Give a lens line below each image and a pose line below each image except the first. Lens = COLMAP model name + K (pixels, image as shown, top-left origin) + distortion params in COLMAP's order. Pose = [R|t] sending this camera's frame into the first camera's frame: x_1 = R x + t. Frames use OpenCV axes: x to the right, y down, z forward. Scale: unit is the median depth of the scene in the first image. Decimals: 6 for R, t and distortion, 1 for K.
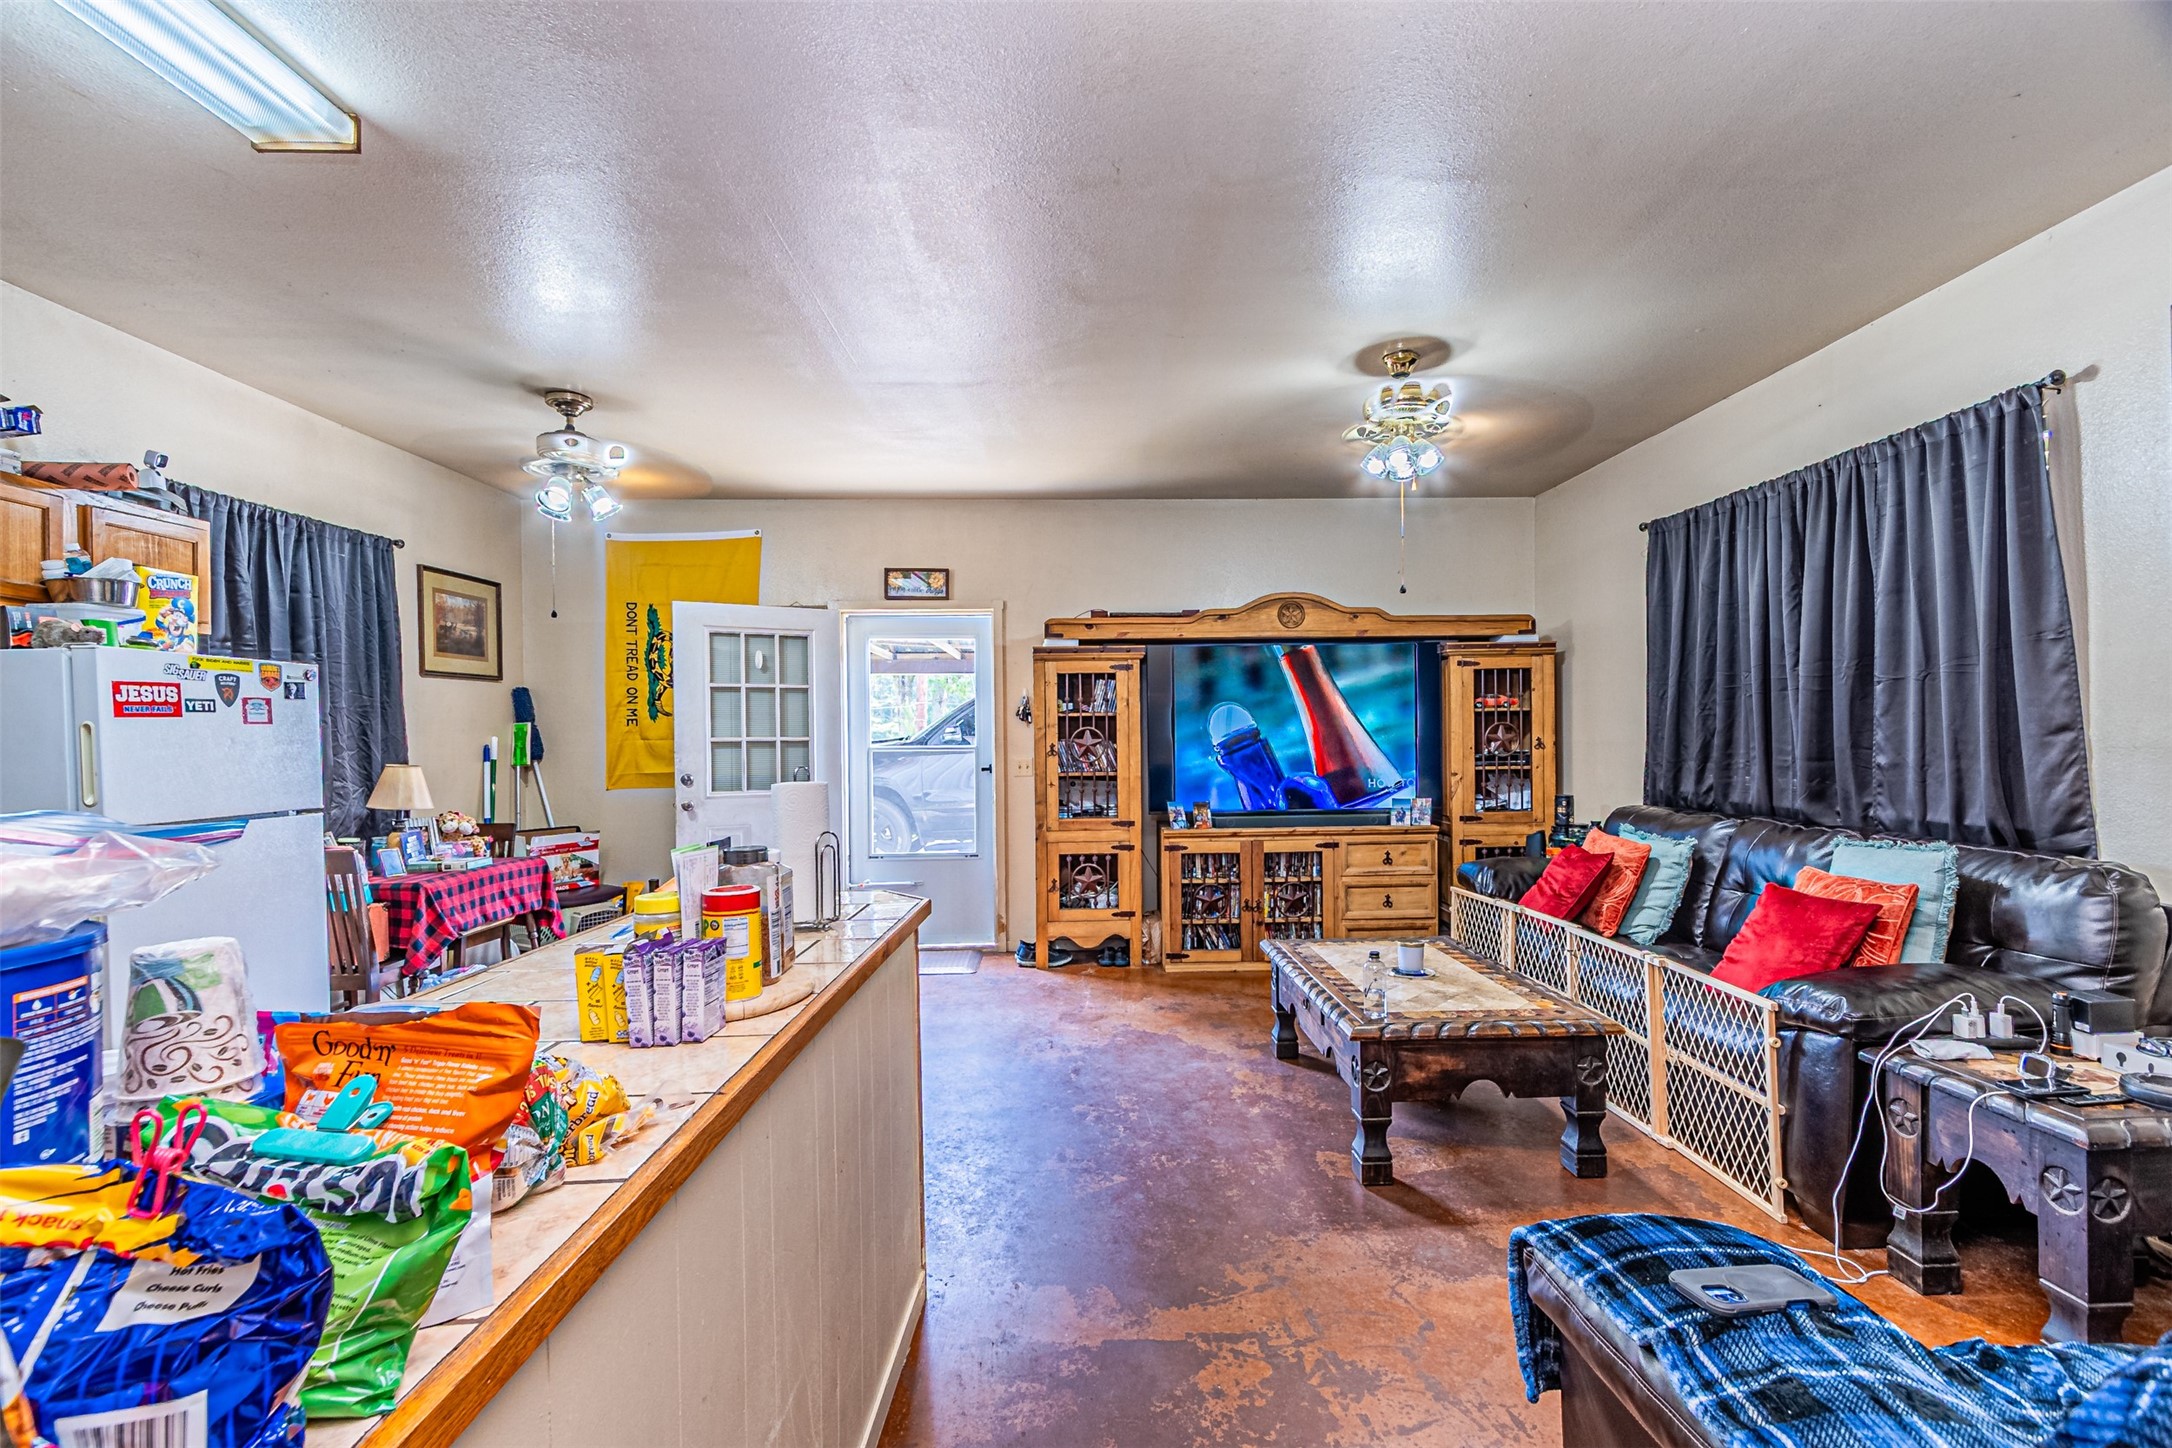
lens RADIAL K [[935.7, 0, 1097.8], [0, 935.7, 722.0], [0, 0, 1]] dist [0.002206, 0.000420]
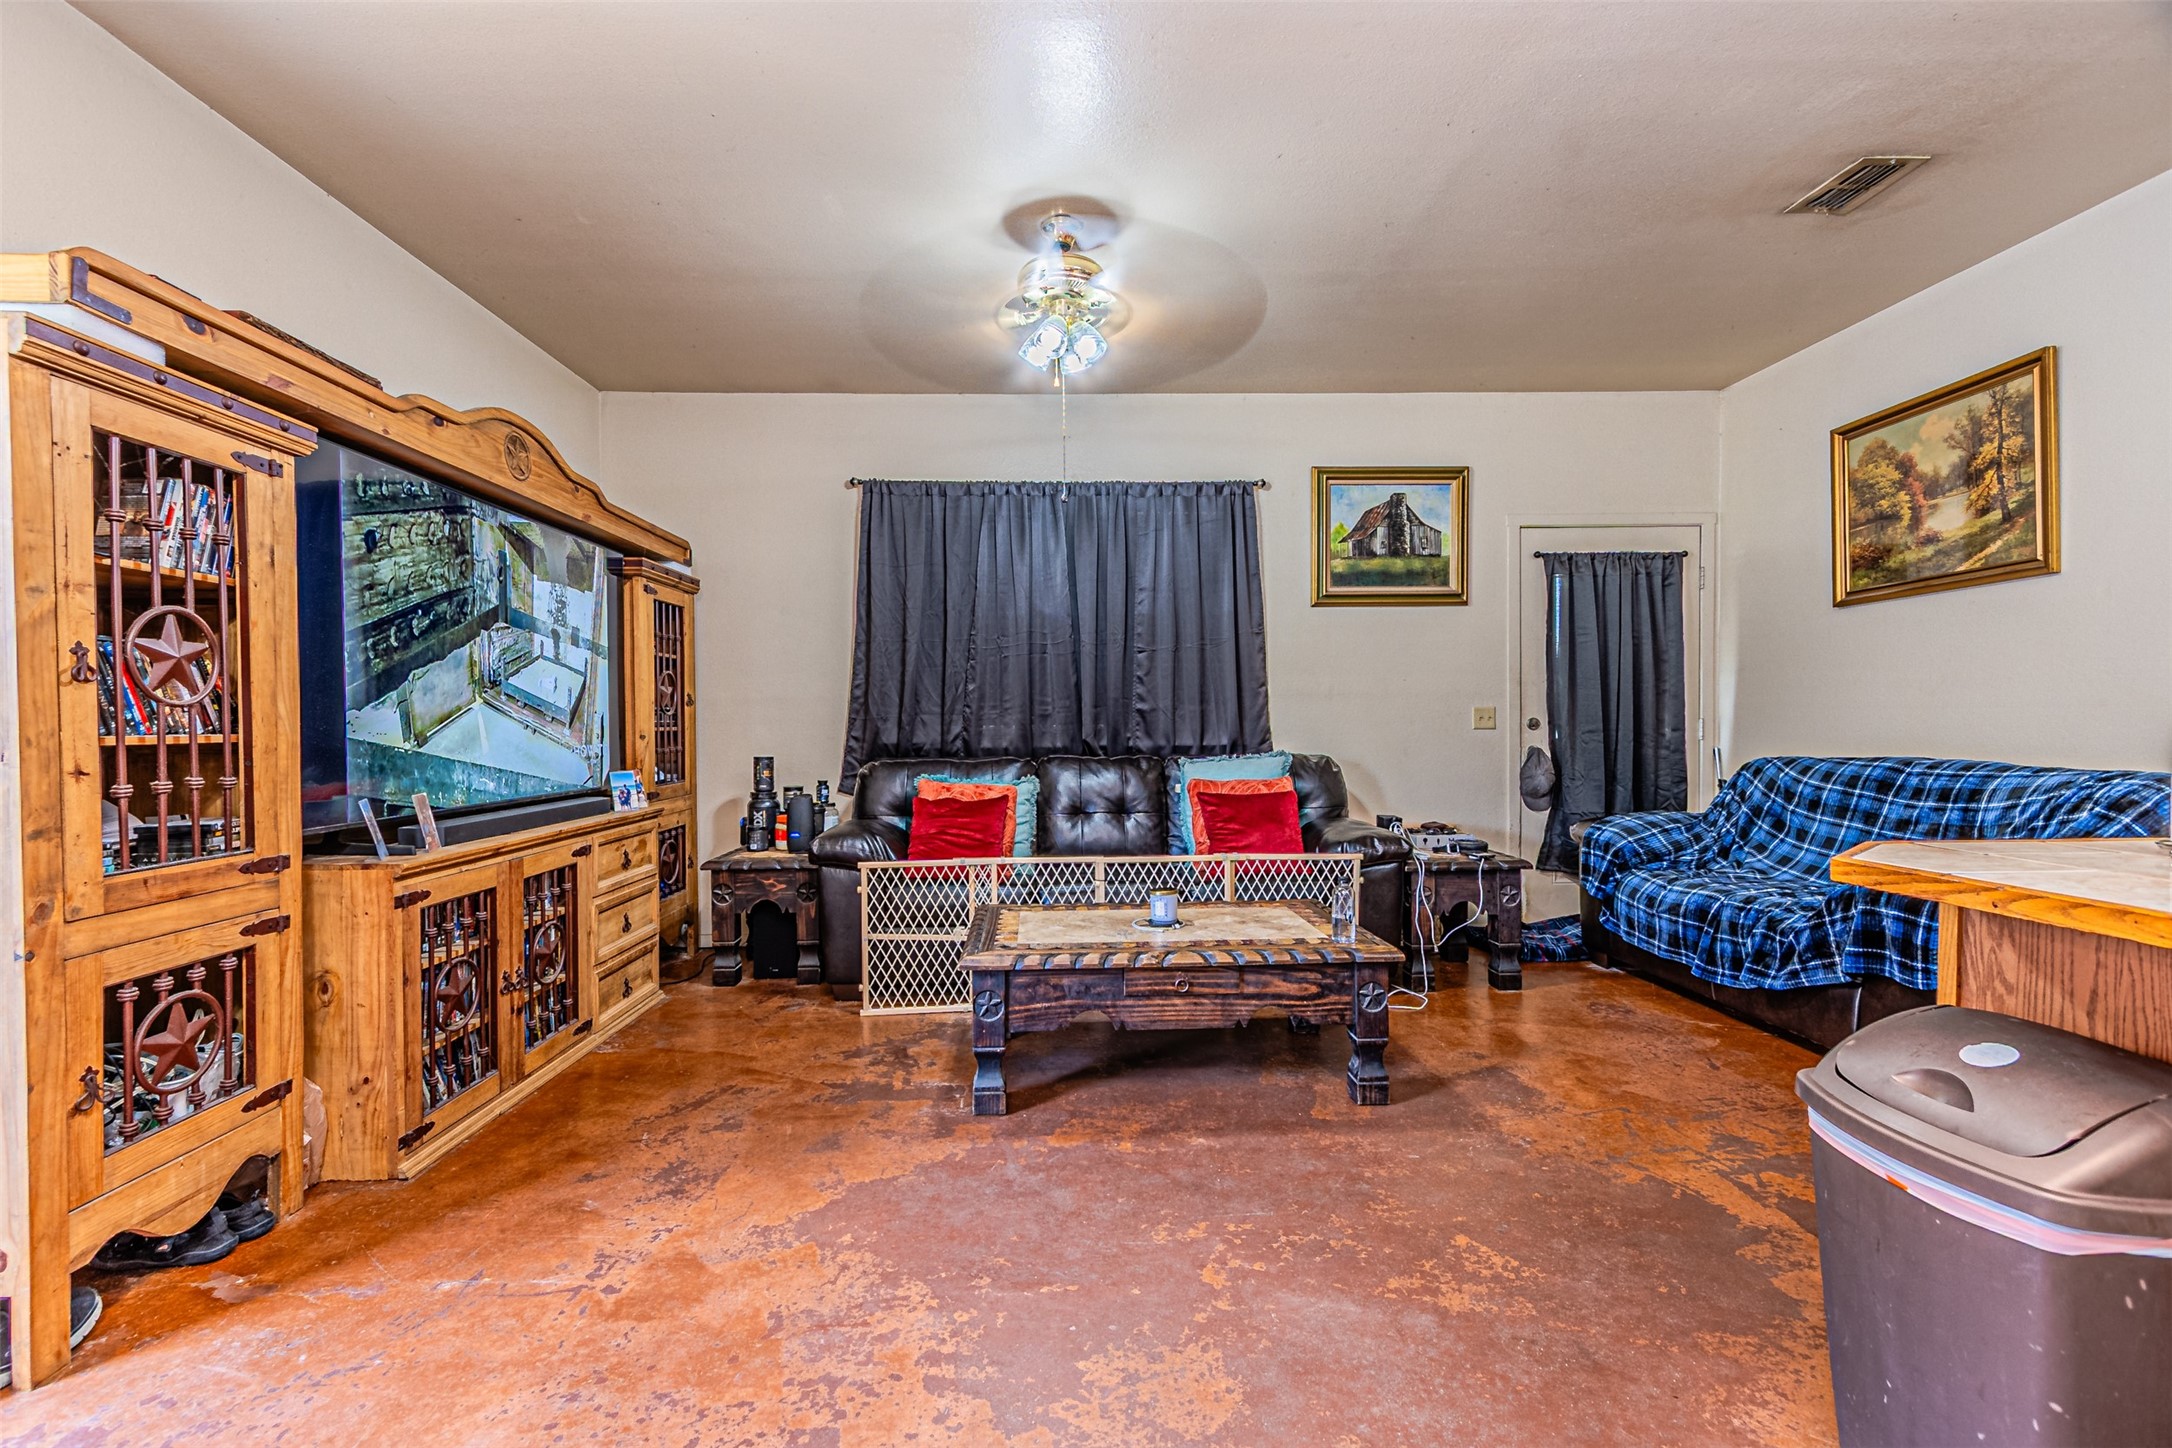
lens RADIAL K [[952.7, 0, 1052.4], [0, 952.7, 731.1], [0, 0, 1]] dist [0.001619, -0.000655]
pose [[0.009807, 0.005785, 0.999935, -0.382026], [-0.010228, 0.999932, -0.005685, 0.053438], [-0.999900, -0.010171, 0.009866, 0.694788]]
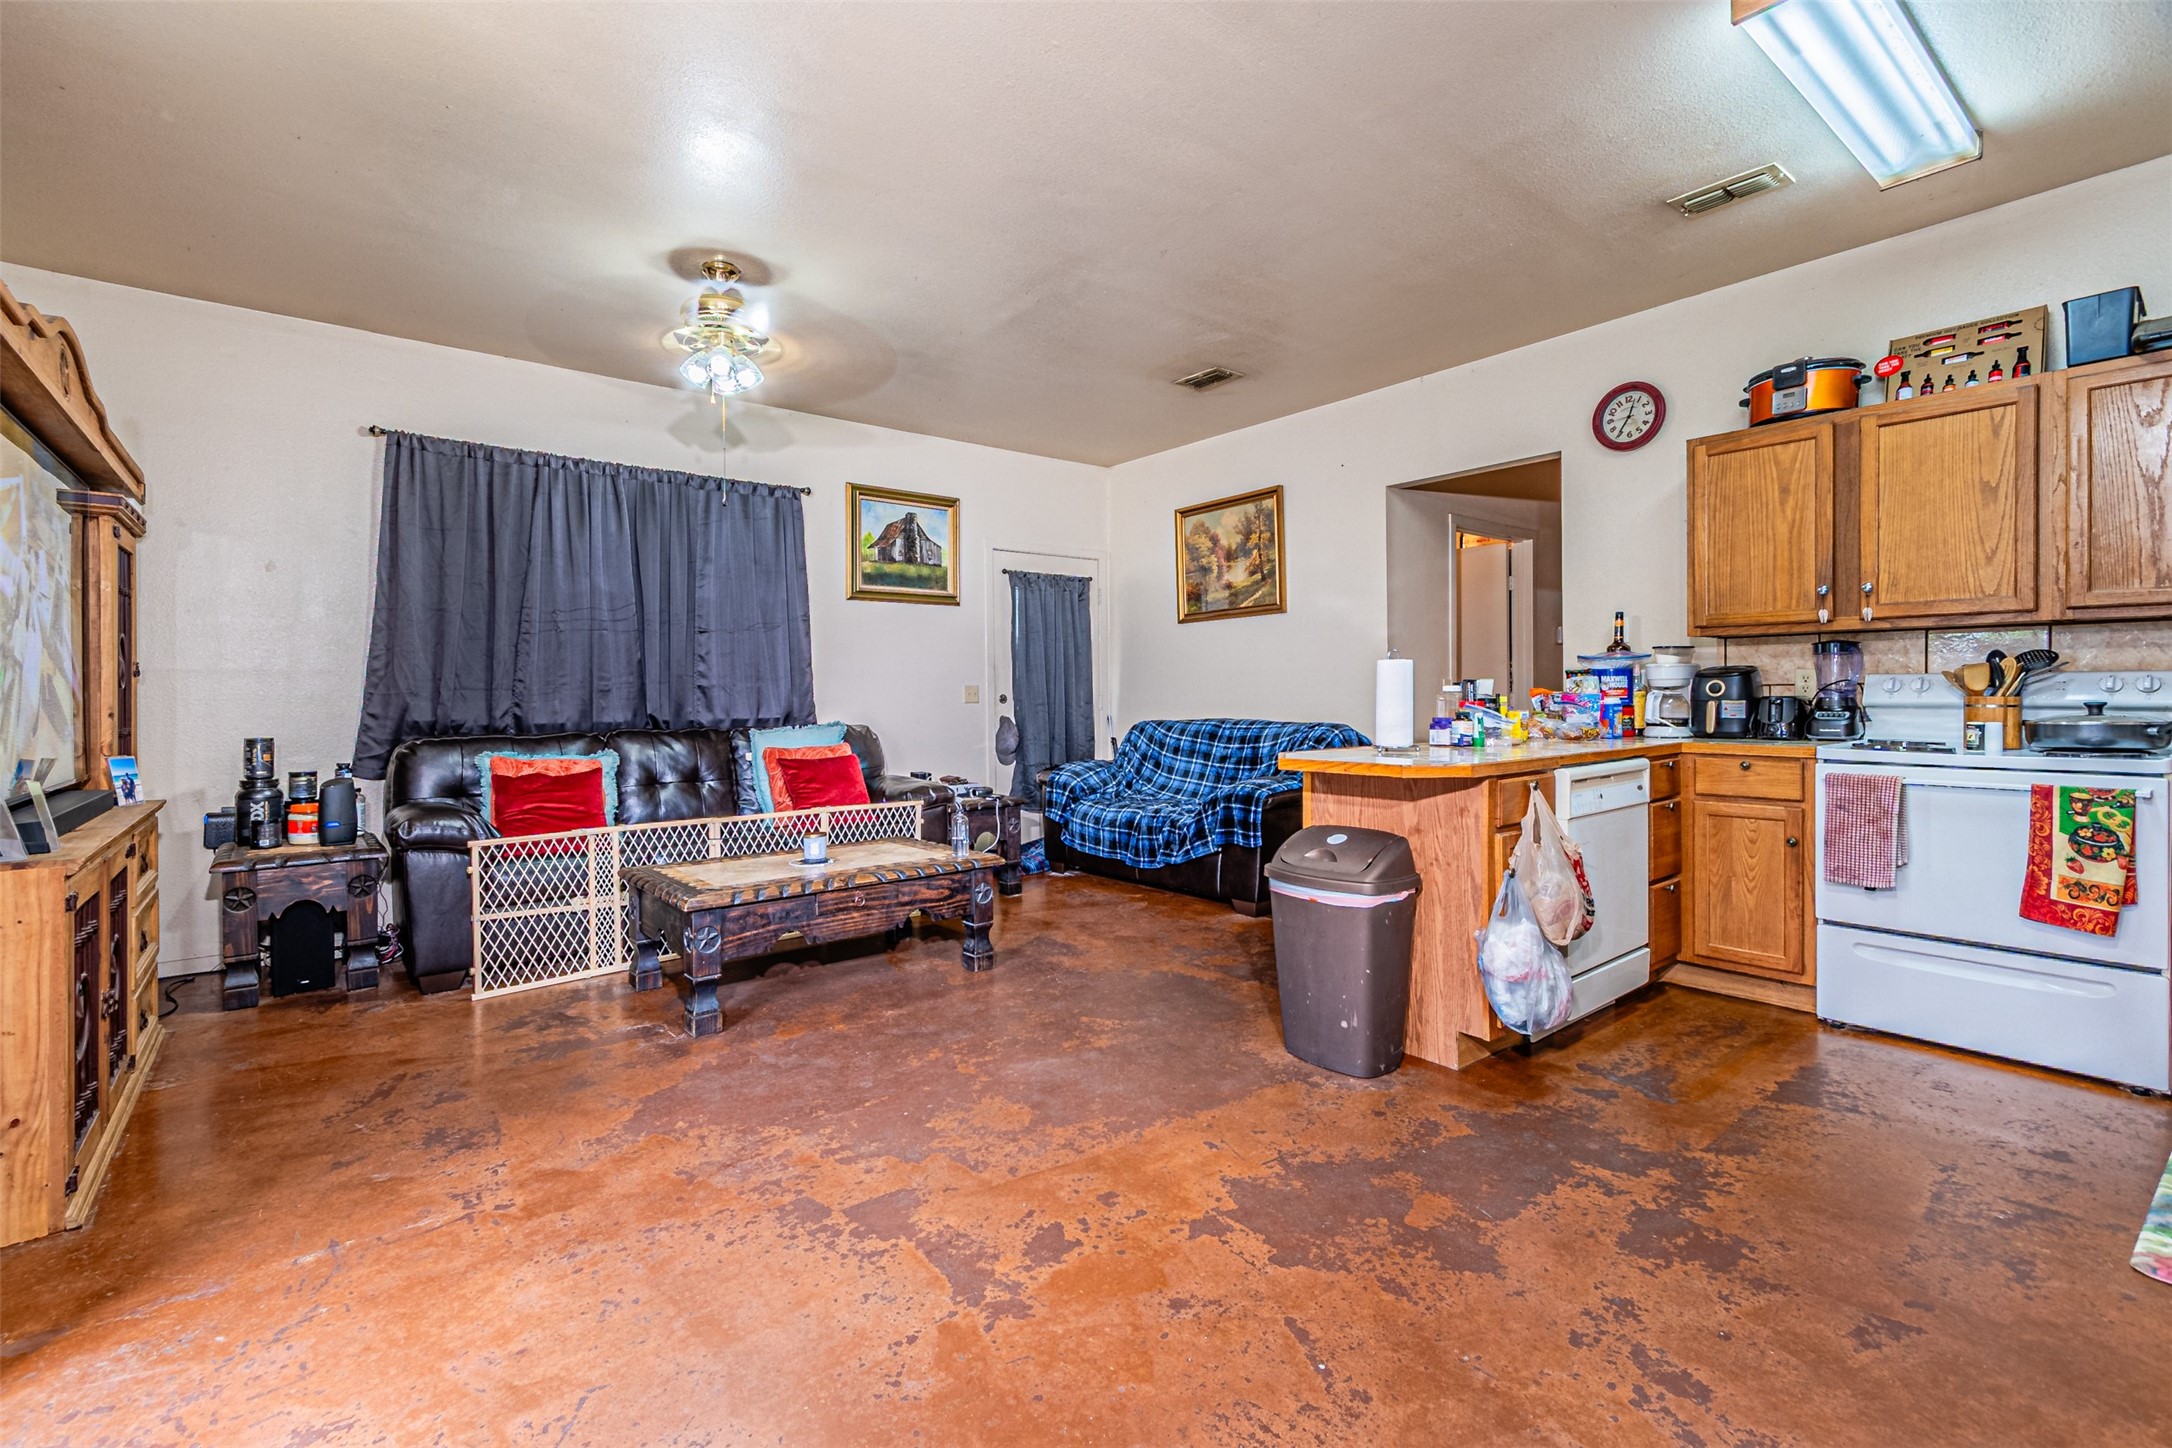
lens RADIAL K [[994.7, 0, 1061.4], [0, 994.7, 677.0], [0, 0, 1]] dist [-0.001437, -0.000331]
pose [[-0.606737, 0.034697, 0.794145, -0.503026], [0.002880, 0.999136, -0.041453, 0.060952], [-0.794897, -0.022864, -0.606313, 0.938174]]
